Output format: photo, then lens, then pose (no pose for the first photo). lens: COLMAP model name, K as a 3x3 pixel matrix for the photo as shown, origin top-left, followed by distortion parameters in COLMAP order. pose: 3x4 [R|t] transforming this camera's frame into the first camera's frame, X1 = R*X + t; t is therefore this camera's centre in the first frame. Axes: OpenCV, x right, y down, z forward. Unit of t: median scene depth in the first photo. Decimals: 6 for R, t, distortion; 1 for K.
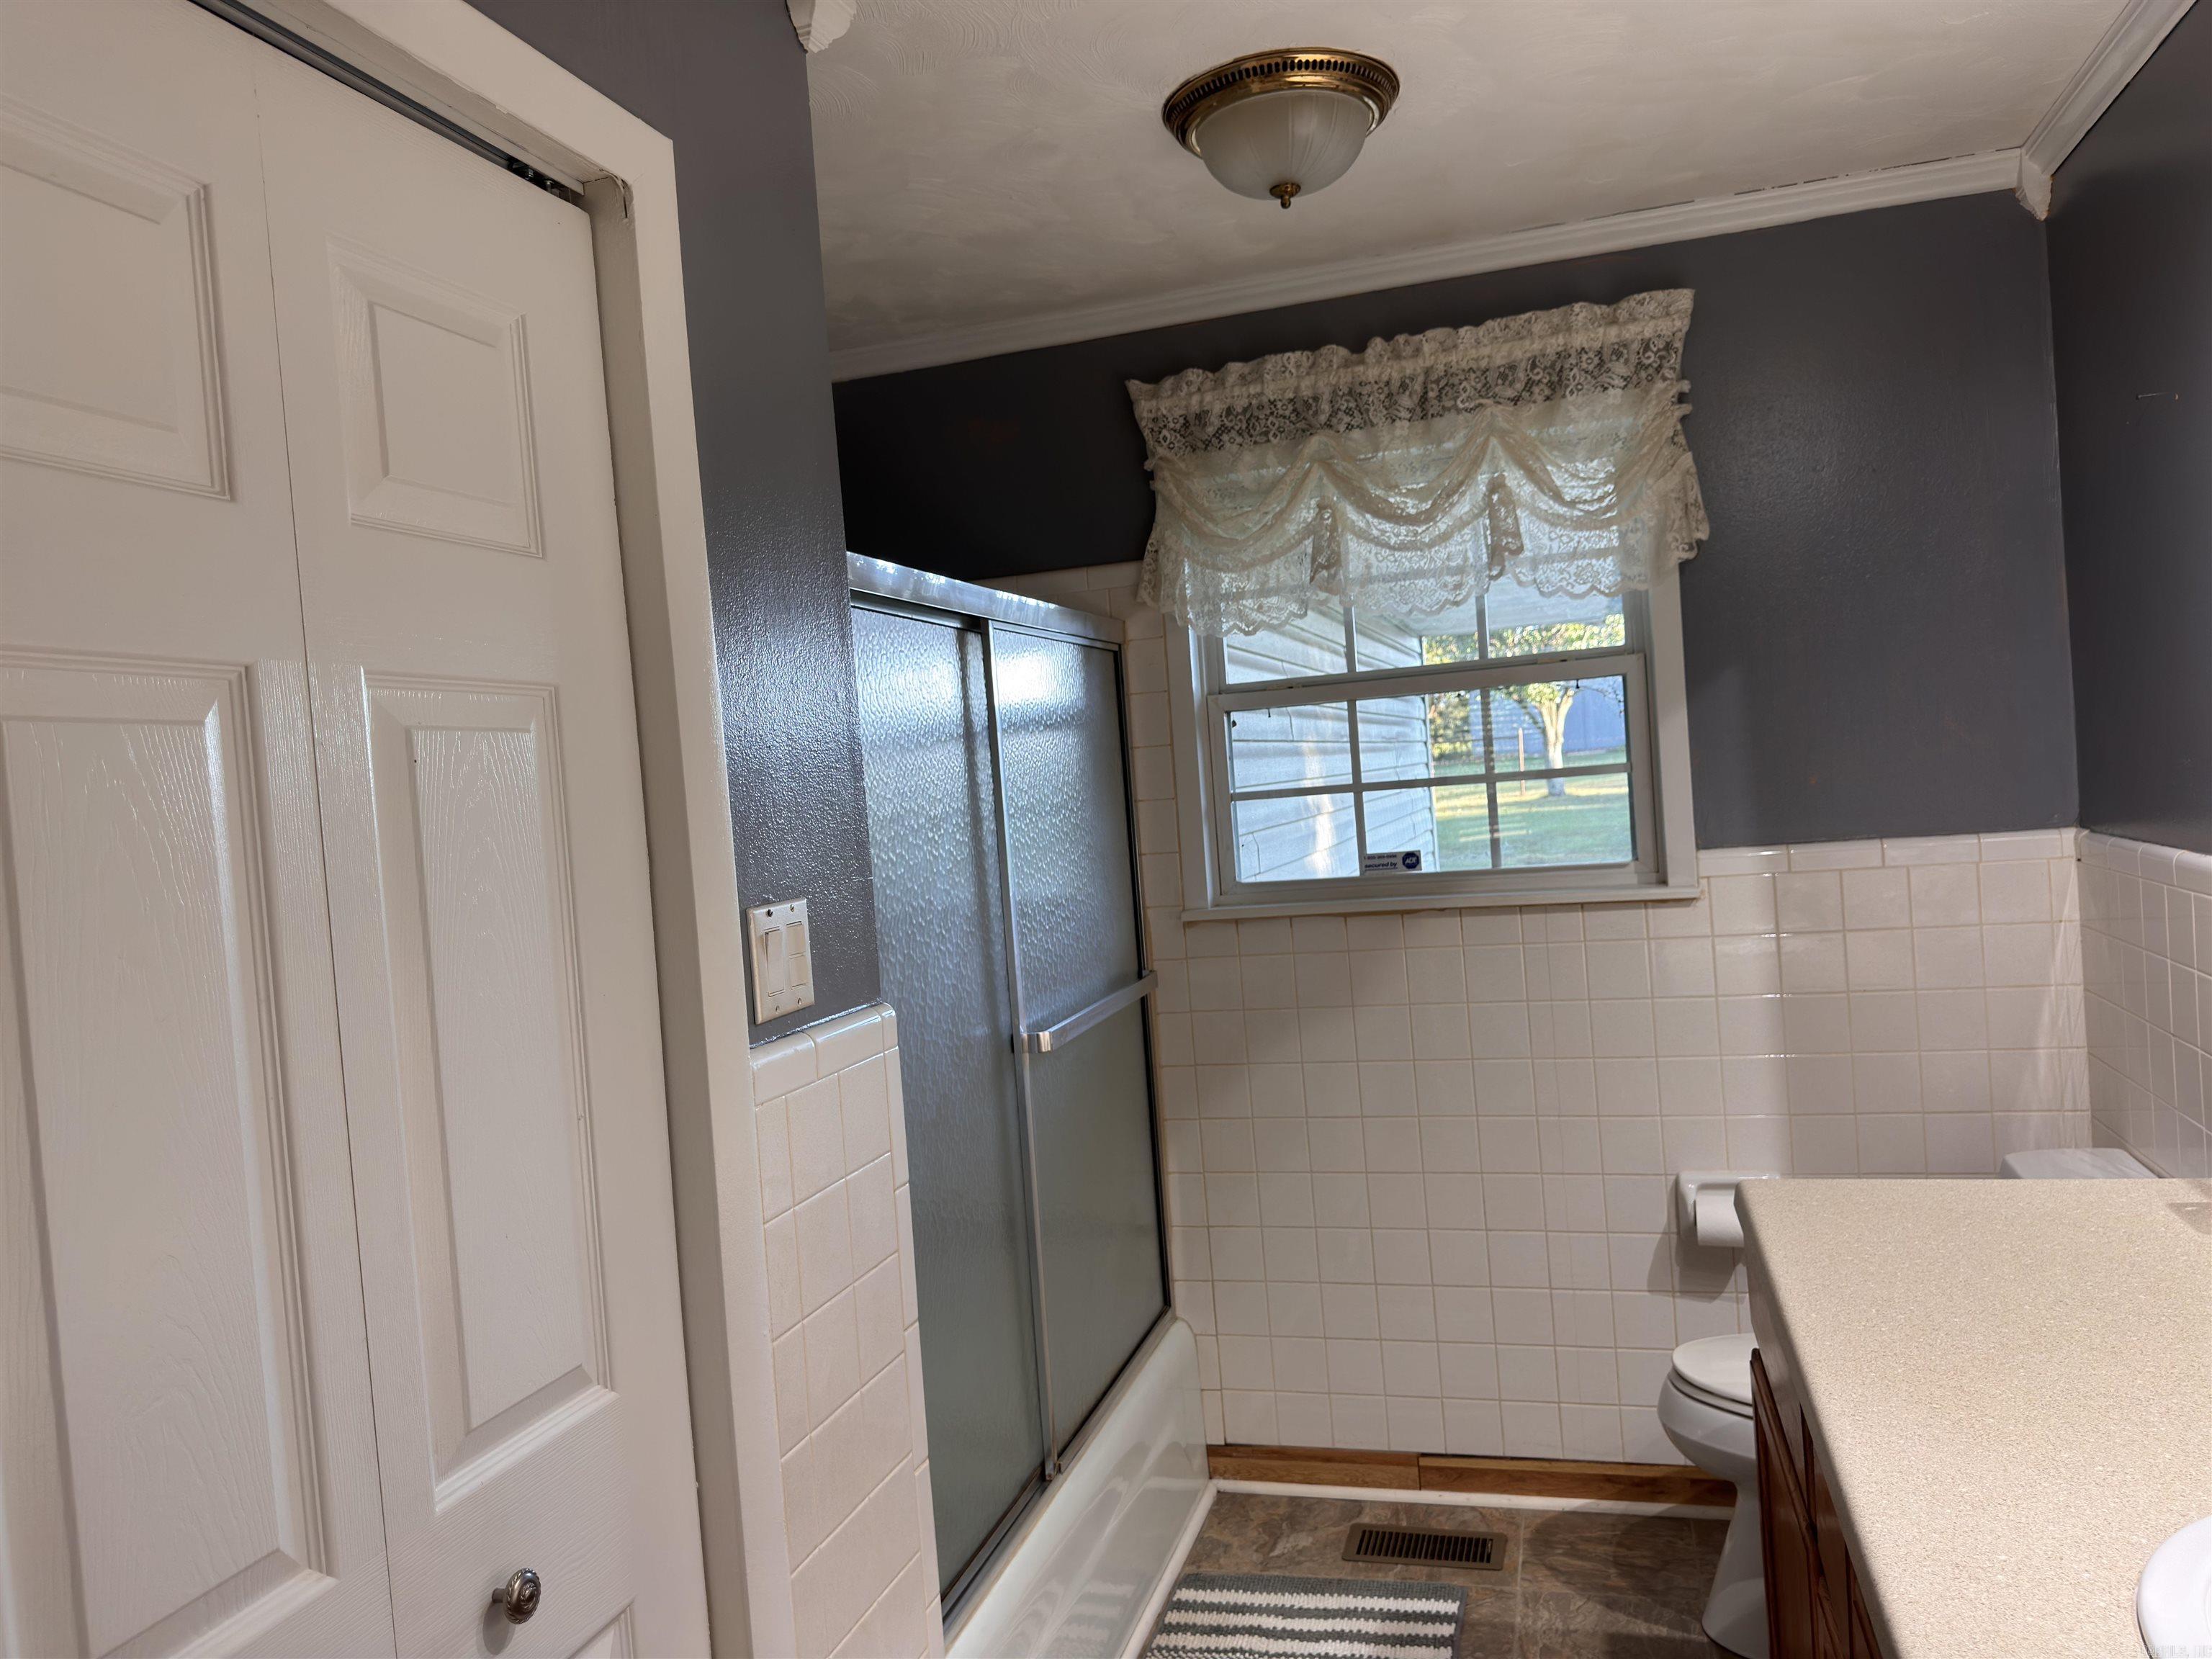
lens RADIAL K [[1550.9, 0, 1104.4], [0, 1550.9, 838.9], [0, 0, 1]] dist [0.152939, -0.318255]
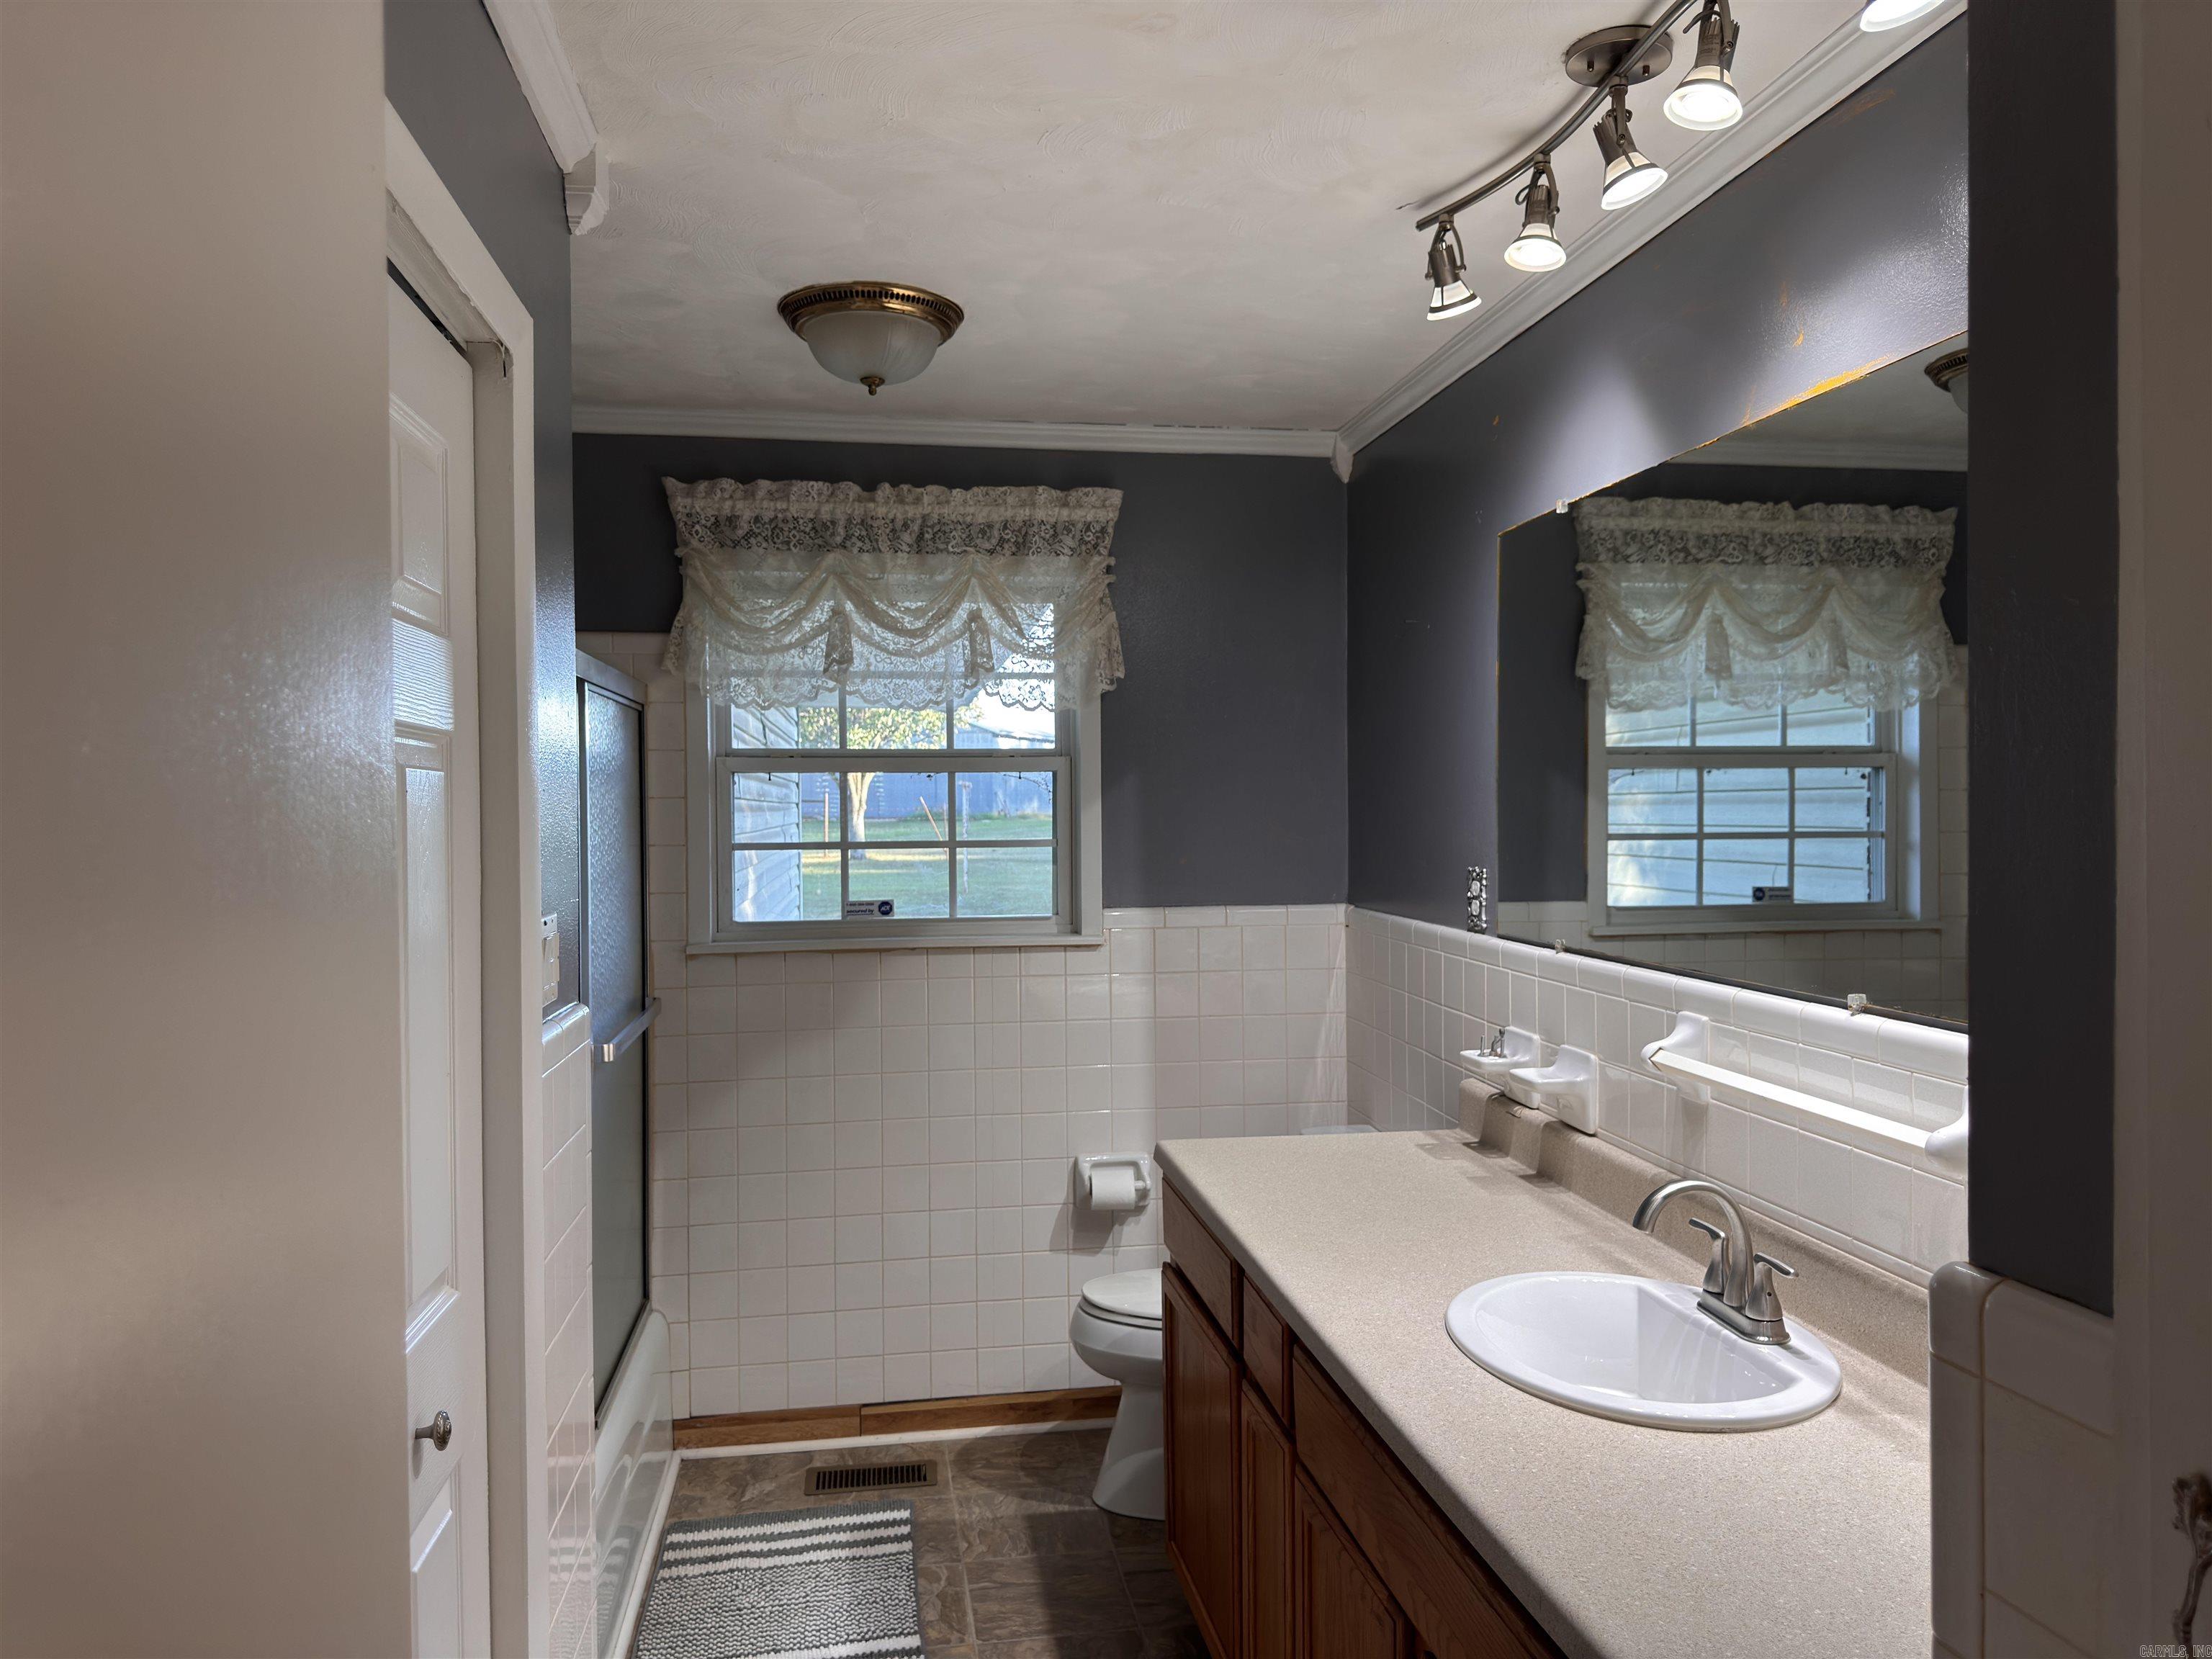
lens RADIAL K [[1550.9, 0, 1104.4], [0, 1550.9, 838.9], [0, 0, 1]] dist [0.152939, -0.318255]
pose [[0.898786, 0.061755, 0.434016, -0.190210], [-0.045578, 0.997826, -0.047592, 0.010694], [-0.436012, 0.022993, 0.899647, -0.174059]]
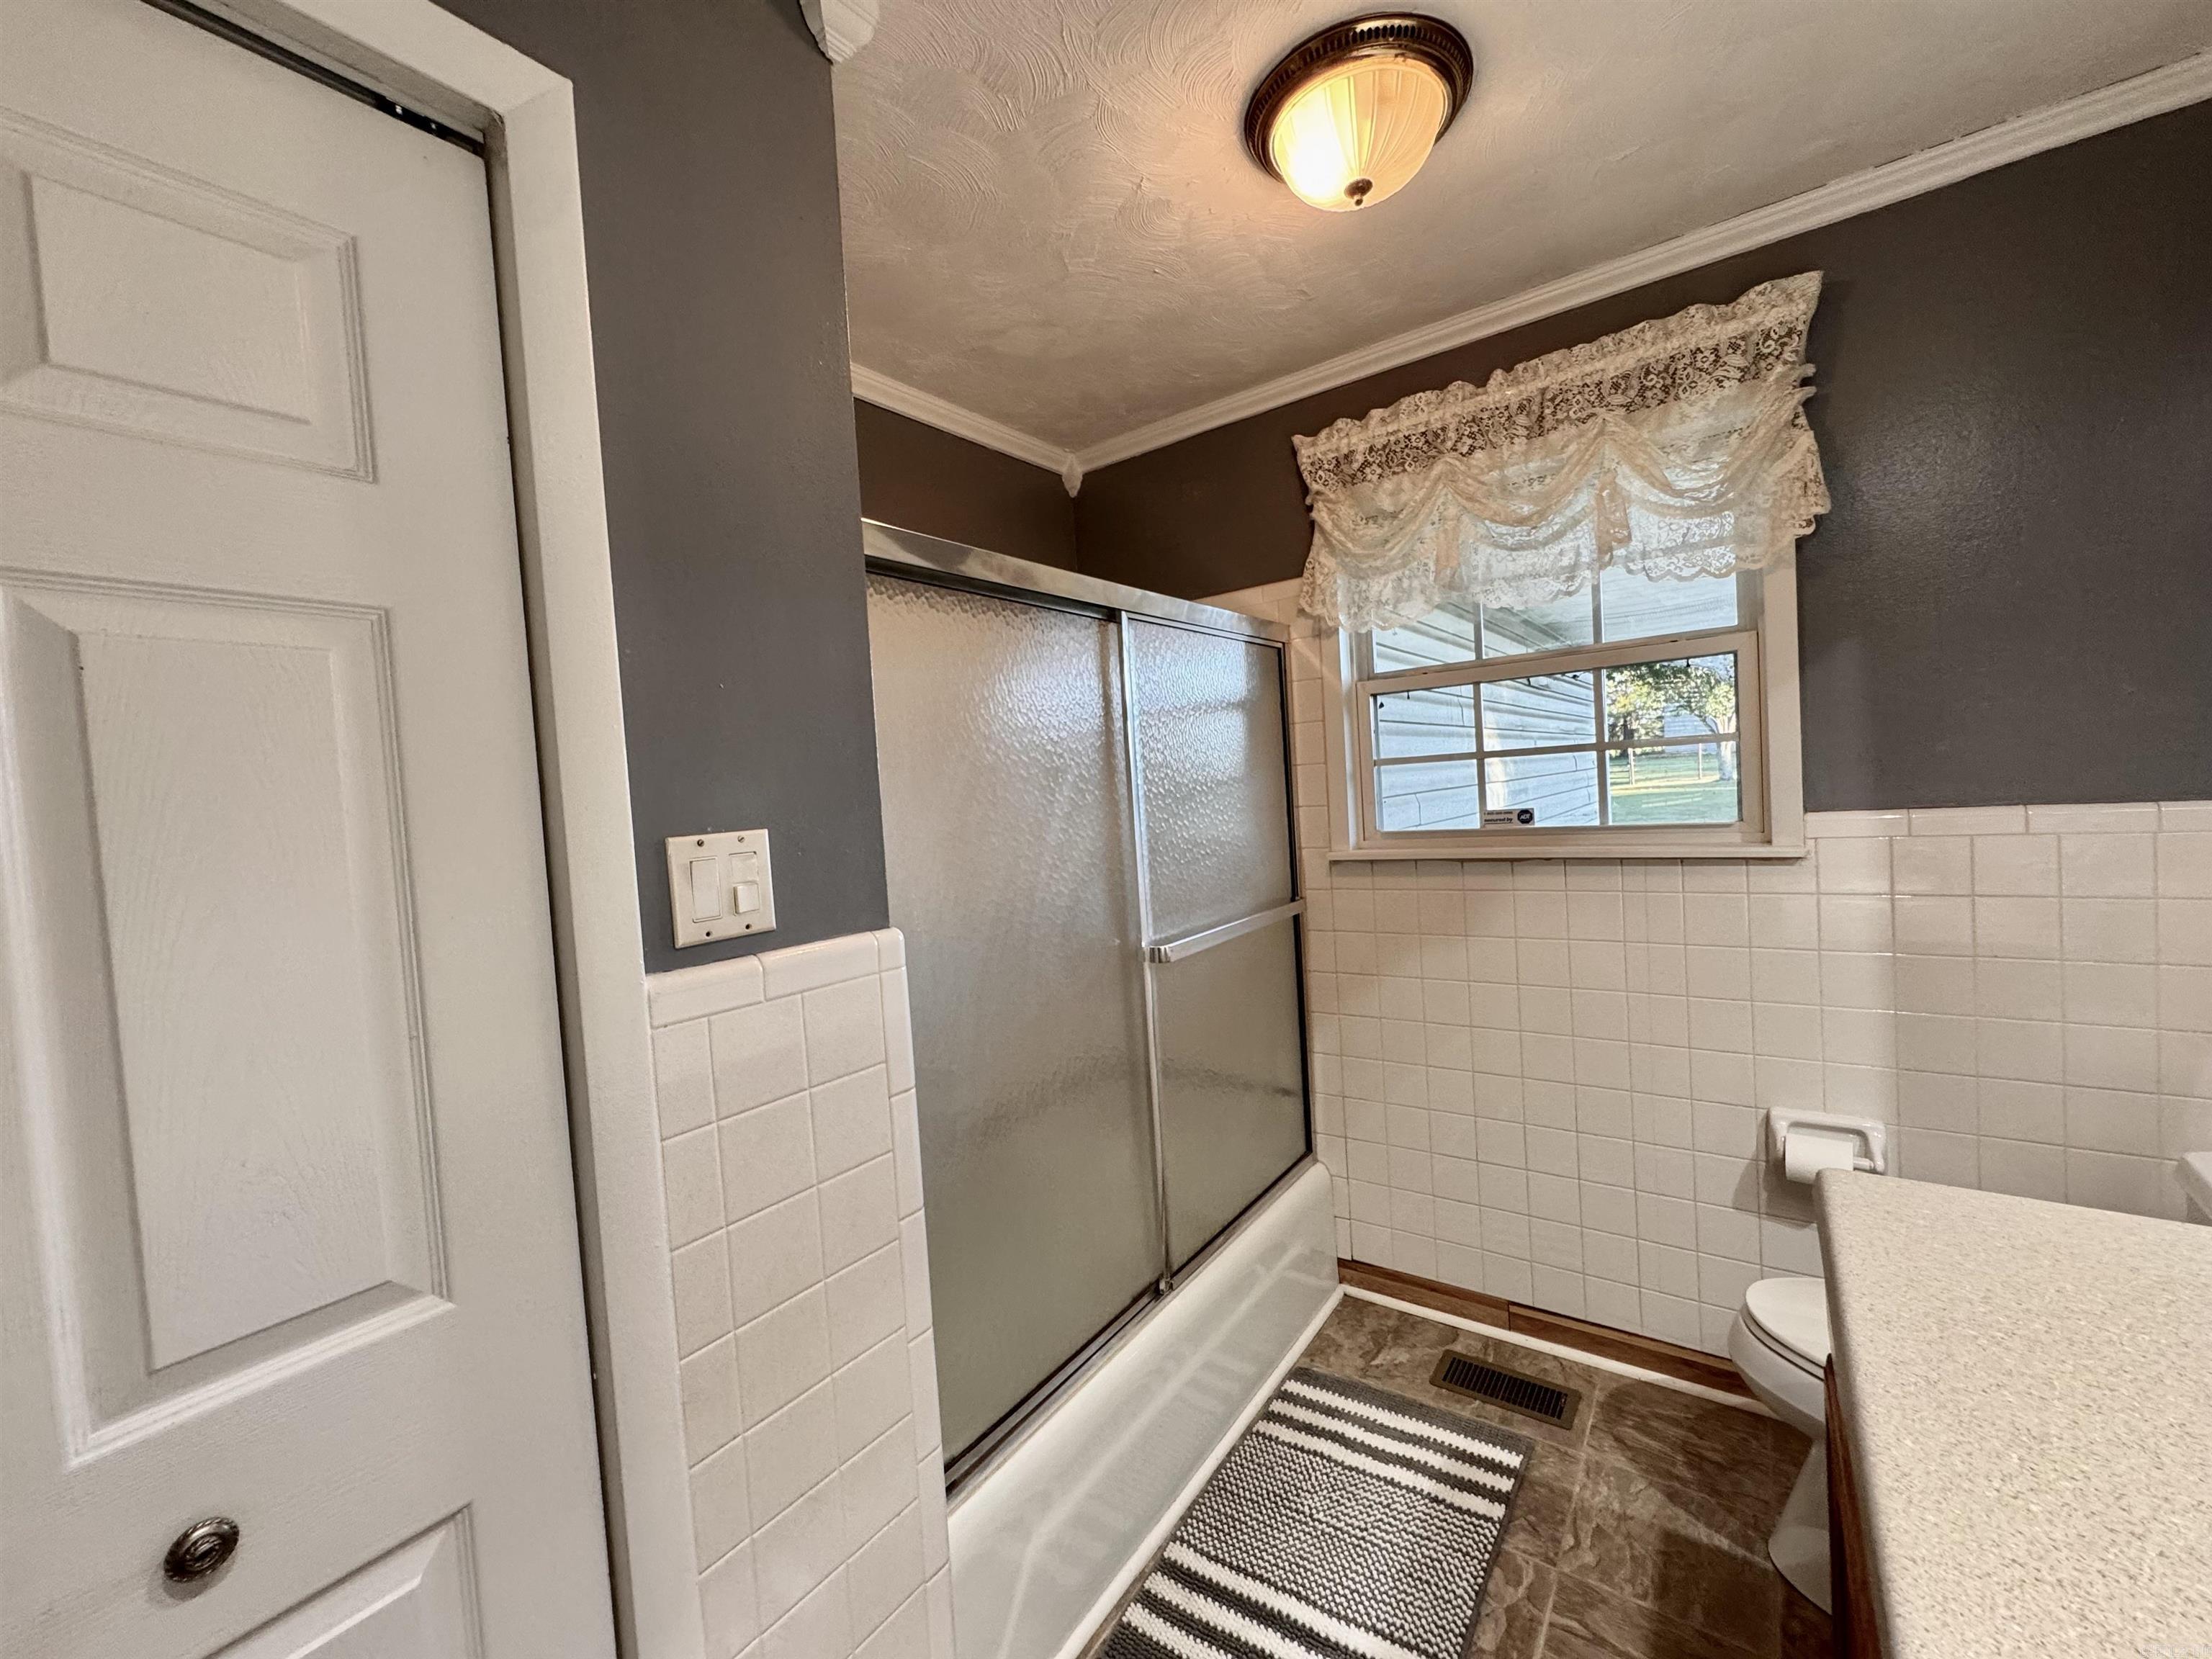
lens RADIAL K [[884.7, 0, 1104.4], [0, 884.7, 828.5], [0, 0, 1]] dist [-0.002449, 0.000144]
pose [[0.944328, 0.029406, -0.327690, 0.123086], [-0.019137, 0.999221, 0.034520, 0.006317], [0.328450, -0.026327, 0.944154, 0.275557]]
